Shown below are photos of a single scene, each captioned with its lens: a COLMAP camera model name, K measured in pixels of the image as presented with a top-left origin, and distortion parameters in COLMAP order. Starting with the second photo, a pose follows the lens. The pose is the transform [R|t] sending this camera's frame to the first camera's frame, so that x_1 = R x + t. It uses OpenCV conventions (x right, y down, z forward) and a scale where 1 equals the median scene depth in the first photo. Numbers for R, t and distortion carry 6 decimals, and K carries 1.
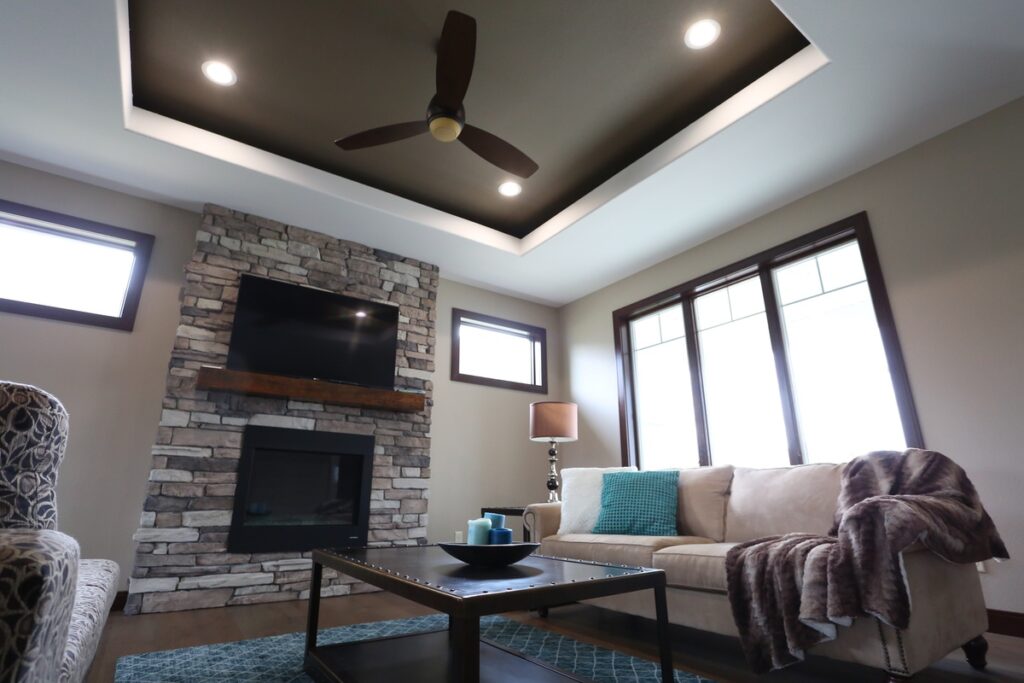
lens RADIAL K [[501.8, 0, 512.0], [0, 501.8, 341.5], [0, 0, 1]] dist [-0.073110, 0.027313]
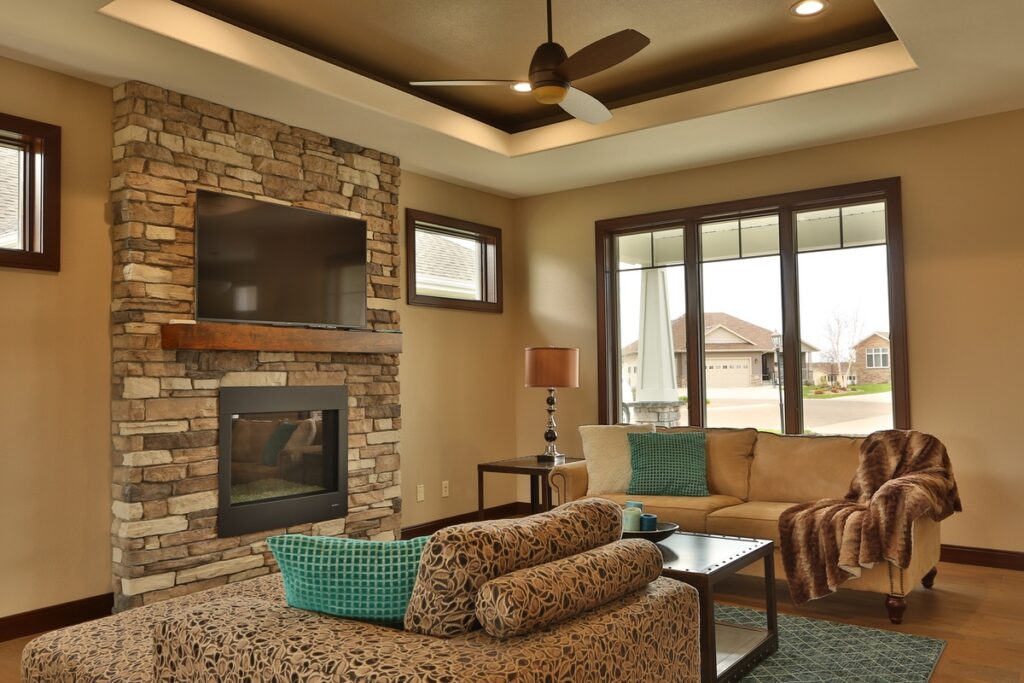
lens RADIAL K [[808.7, 0, 512.0], [0, 808.7, 341.5], [0, 0, 1]] dist [-0.016003, -0.001816]
pose [[0.950796, 0.002427, 0.309807, -0.491979], [-0.081061, 0.967084, 0.241200, -0.257178], [-0.299024, -0.254445, 0.919697, -0.332778]]
